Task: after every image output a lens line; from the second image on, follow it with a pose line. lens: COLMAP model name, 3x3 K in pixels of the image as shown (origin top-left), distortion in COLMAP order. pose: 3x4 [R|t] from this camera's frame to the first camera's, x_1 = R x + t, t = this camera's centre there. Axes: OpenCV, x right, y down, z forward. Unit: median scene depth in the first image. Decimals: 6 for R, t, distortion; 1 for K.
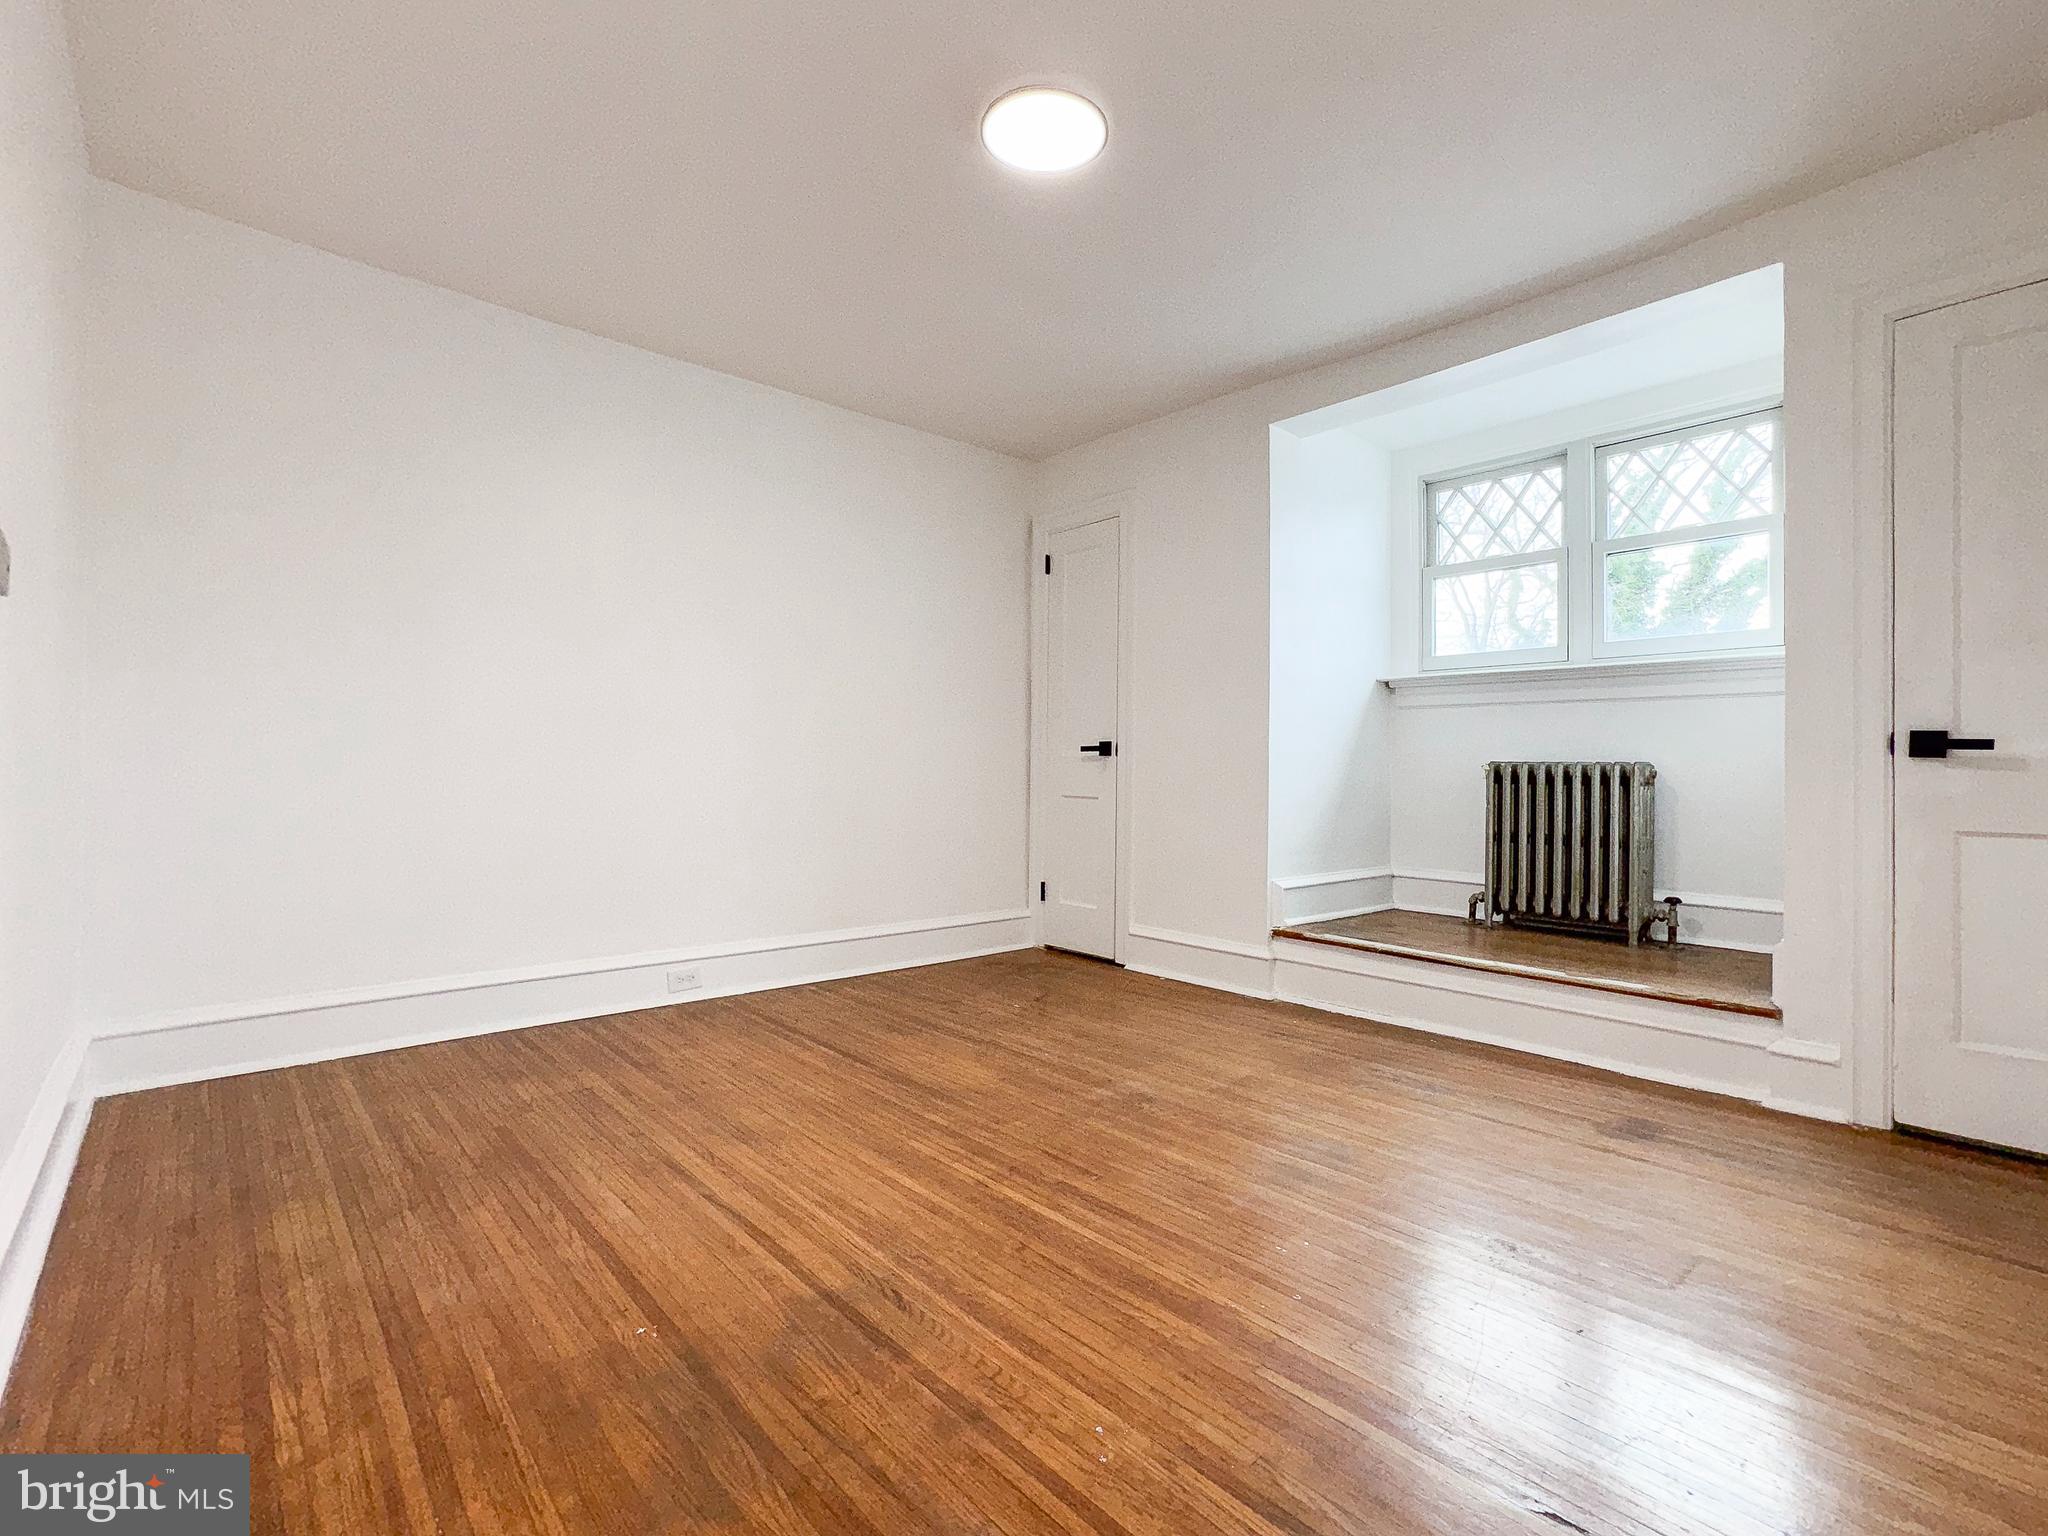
lens RADIAL K [[907.6, 0, 1024.0], [0, 907.6, 768.0], [0, 0, 1]] dist [-0.038666, 0.000419]
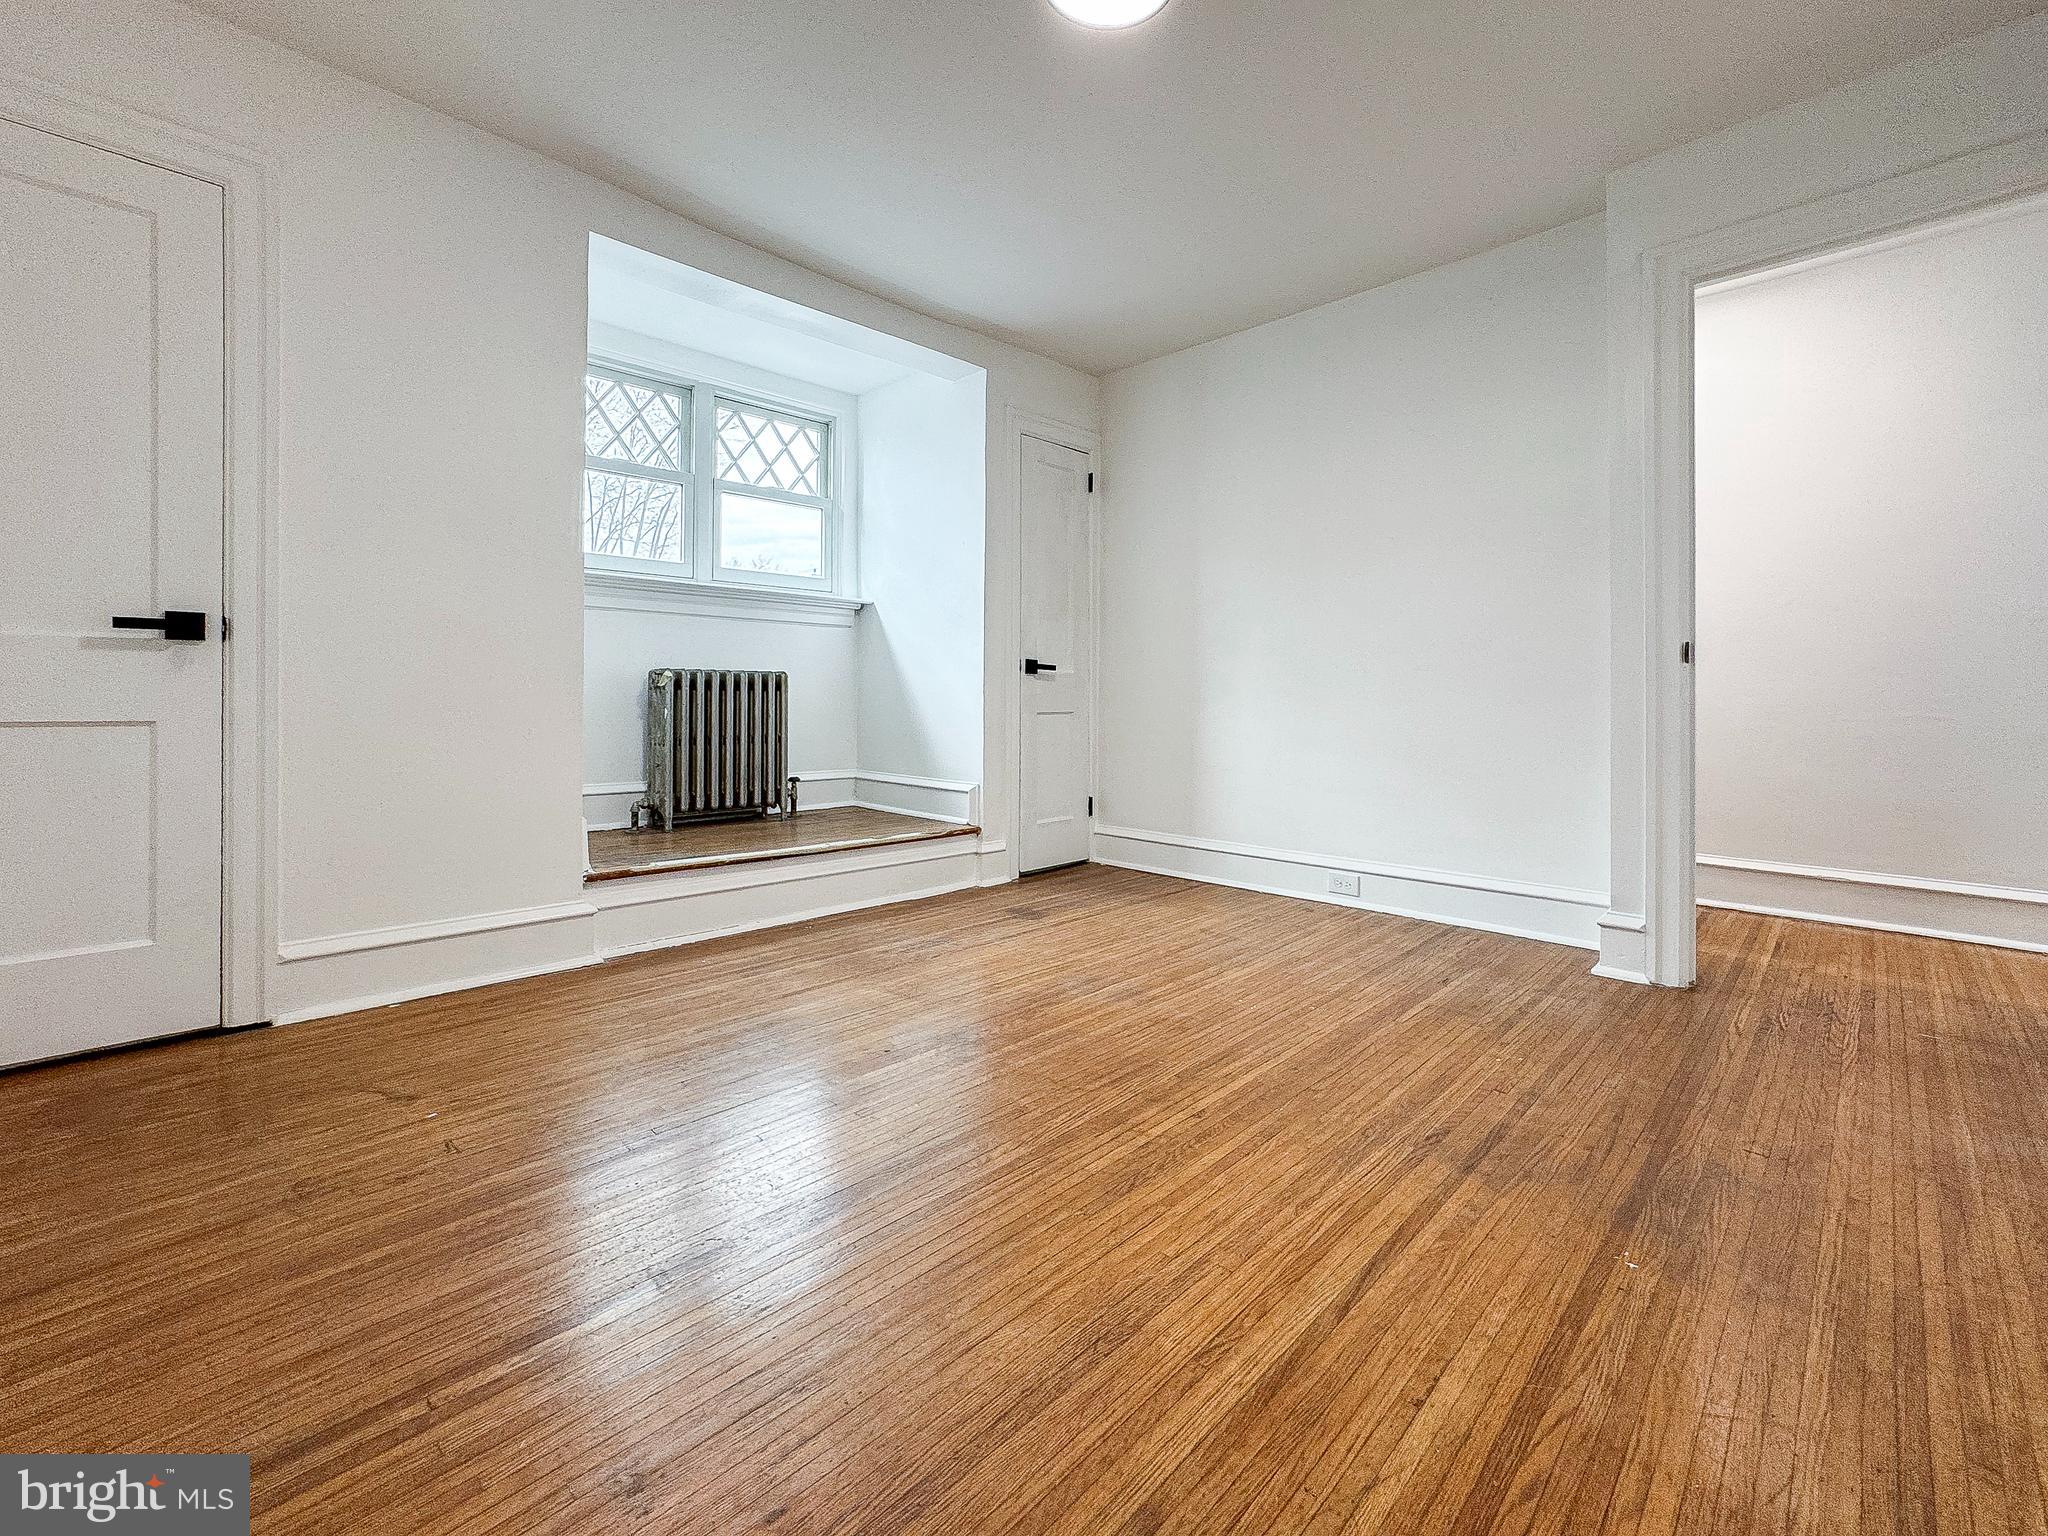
lens RADIAL K [[870.5, 0, 1025.9], [0, 870.5, 694.7], [0, 0, 1]] dist [-0.001347, 0.000175]
pose [[-0.058499, -0.012040, 0.998215, -0.817624], [-0.021260, 0.999716, 0.010812, 0.004220], [-0.998061, -0.020589, -0.058738, 1.057389]]
